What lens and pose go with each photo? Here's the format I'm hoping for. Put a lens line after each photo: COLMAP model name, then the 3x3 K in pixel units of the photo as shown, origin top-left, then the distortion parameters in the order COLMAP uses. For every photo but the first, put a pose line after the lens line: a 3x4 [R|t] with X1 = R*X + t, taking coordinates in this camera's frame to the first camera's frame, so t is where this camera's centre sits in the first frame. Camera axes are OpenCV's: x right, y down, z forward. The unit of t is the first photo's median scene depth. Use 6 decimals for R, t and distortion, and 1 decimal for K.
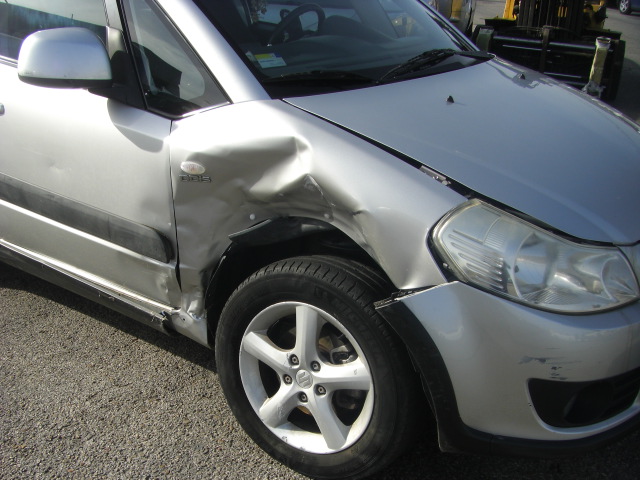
lens RADIAL K [[722.6, 0, 292.9], [0, 722.6, 304.5], [0, 0, 1]] dist [-0.184844, 0.125498]
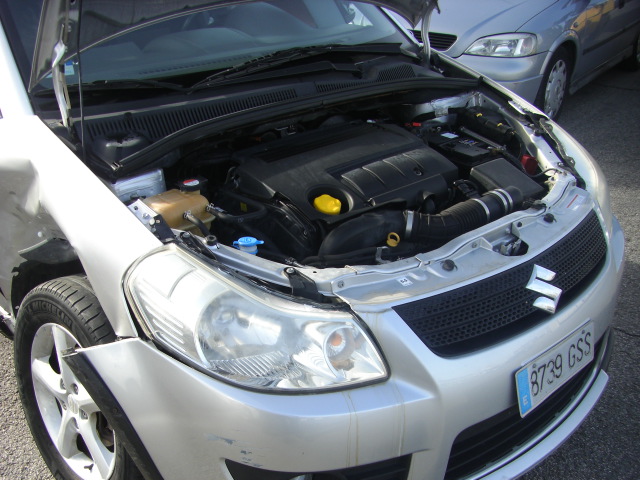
lens RADIAL K [[722.6, 0, 292.9], [0, 722.6, 304.5], [0, 0, 1]] dist [-0.184844, 0.125498]
pose [[0.972694, 0.096541, -0.211059, 0.484456], [-0.085327, 0.994445, 0.061631, -0.116936], [0.215837, -0.041939, 0.975528, 0.152613]]
